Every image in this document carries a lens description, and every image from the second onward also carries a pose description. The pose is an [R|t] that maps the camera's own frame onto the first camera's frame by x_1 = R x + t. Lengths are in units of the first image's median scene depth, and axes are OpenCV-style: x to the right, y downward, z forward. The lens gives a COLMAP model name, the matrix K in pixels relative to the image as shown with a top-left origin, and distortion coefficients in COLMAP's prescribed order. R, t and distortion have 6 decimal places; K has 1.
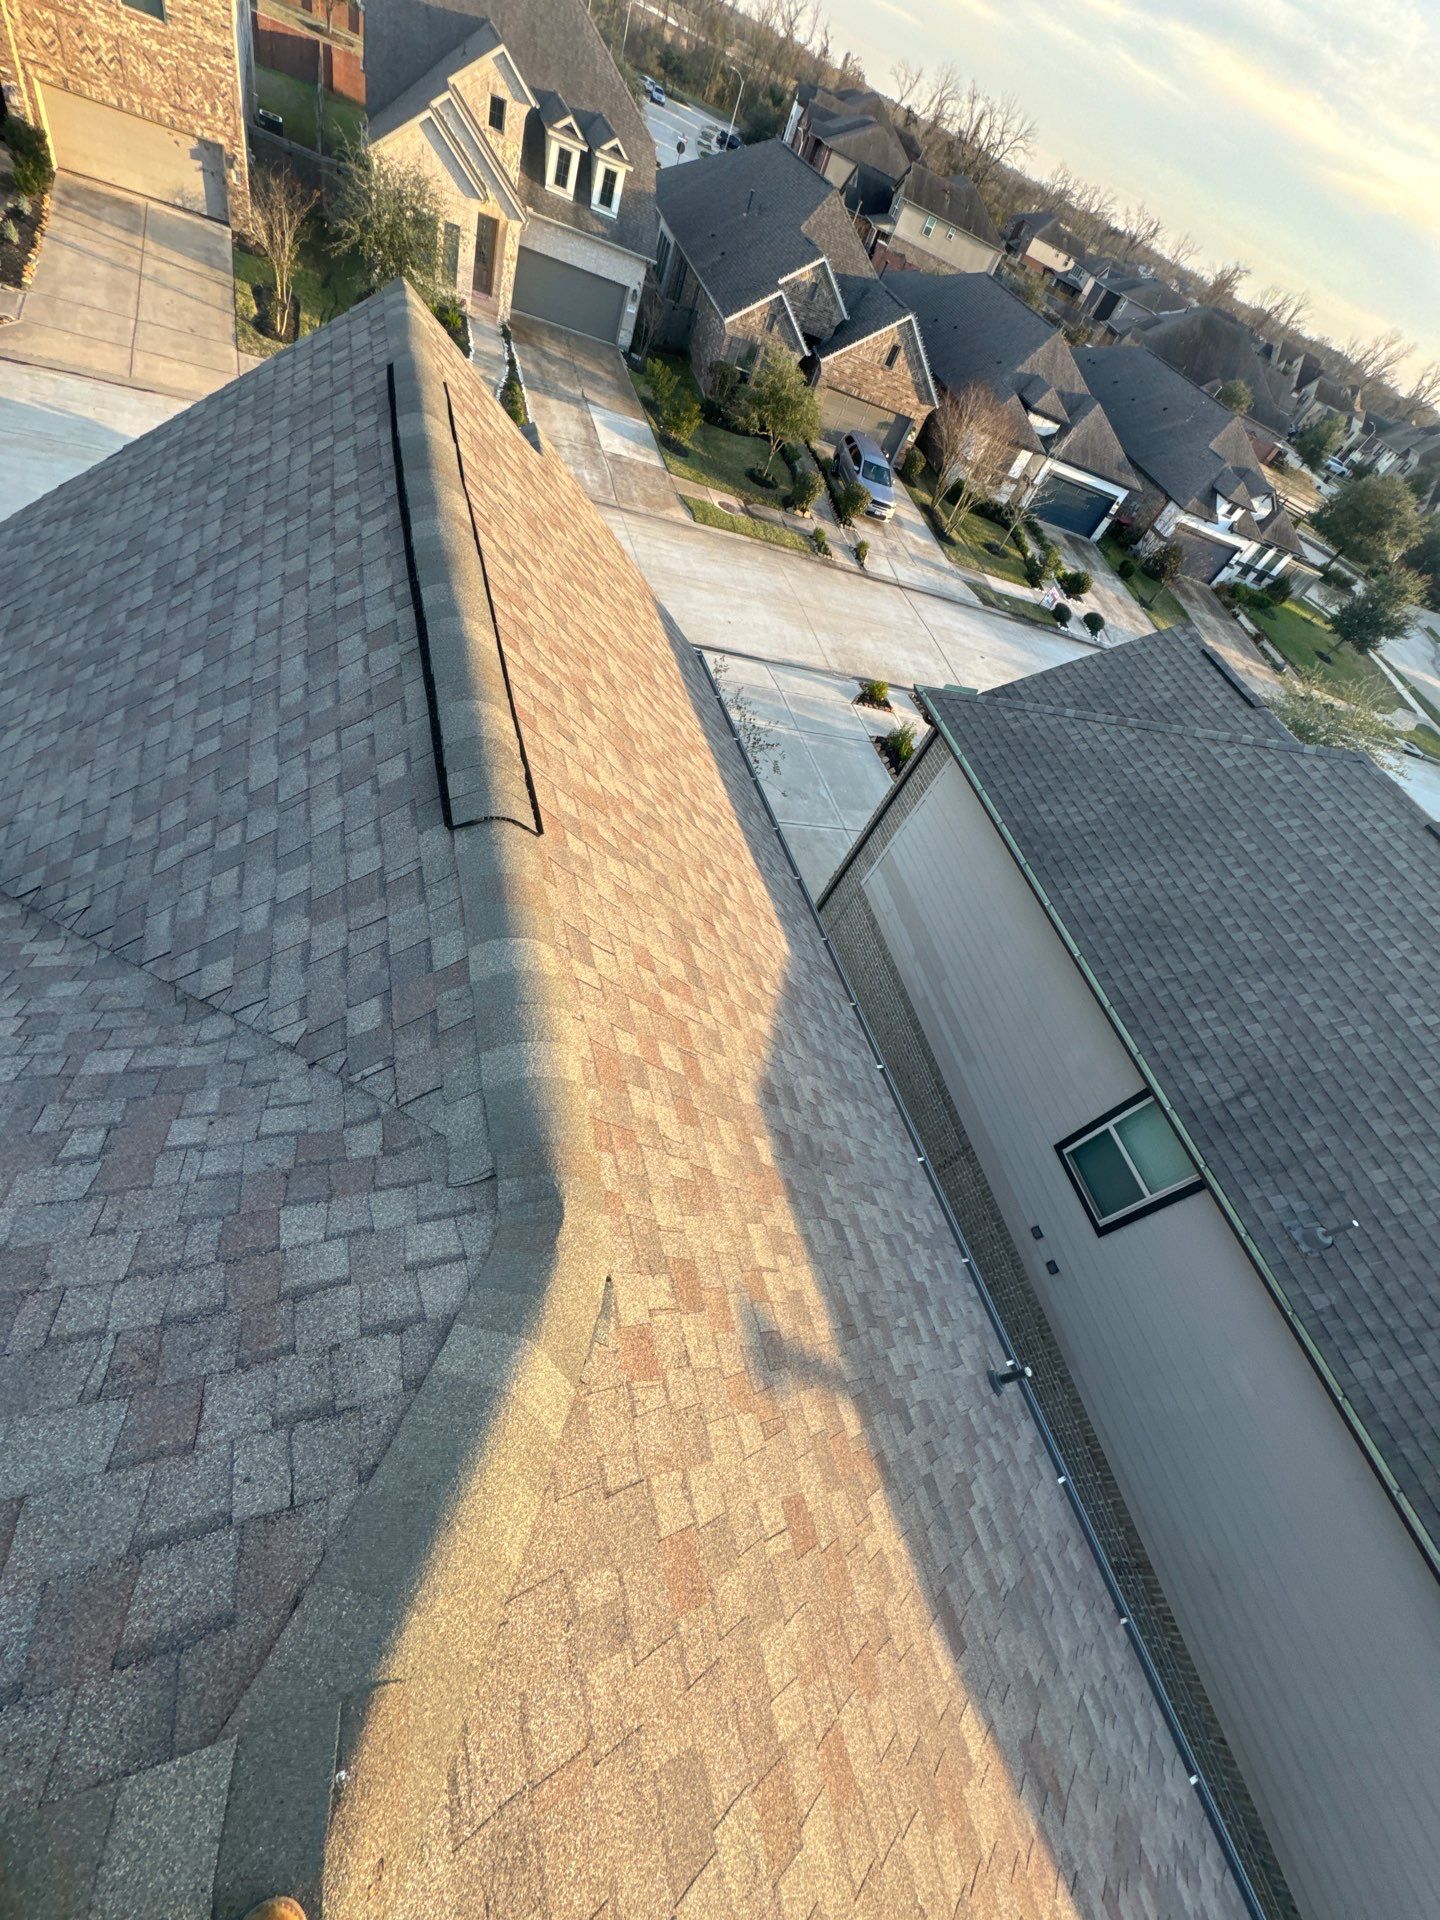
lens RADIAL K [[764.8, 0, 722.0], [0, 764.8, 958.1], [0, 0, 1]] dist [-0.000981, -0.000918]
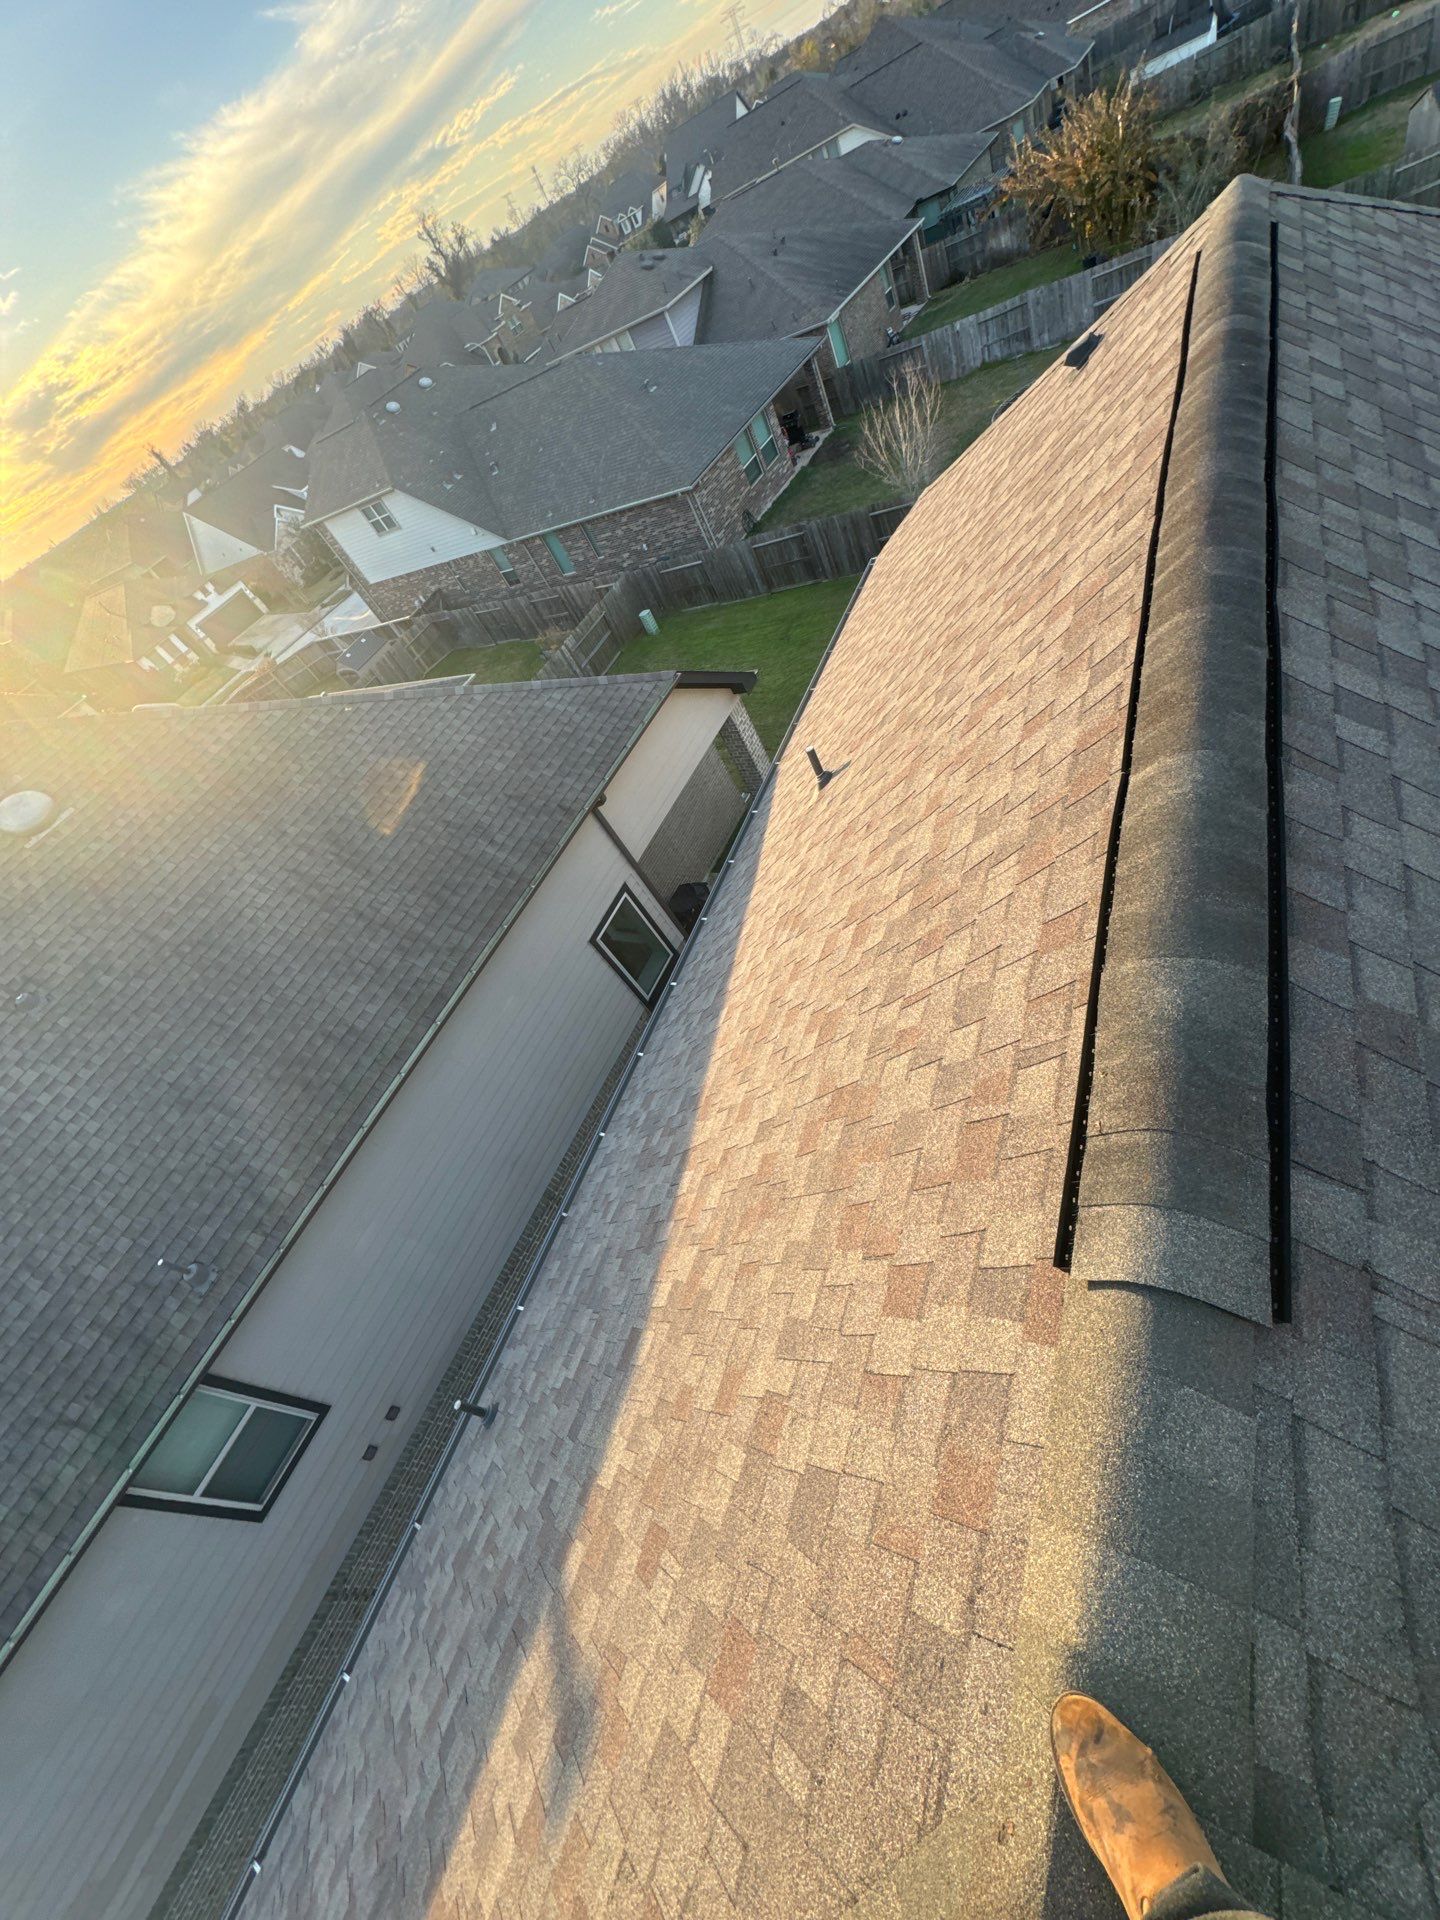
lens RADIAL K [[764.8, 0, 719.3], [0, 764.8, 957.6], [0, 0, 1]] dist [-0.000981, -0.000918]
pose [[-0.794405, -0.463922, 0.392042, 0.000288], [0.552902, -0.285142, 0.782939, 0.168660], [-0.251435, 0.838731, 0.483022, -0.129412]]
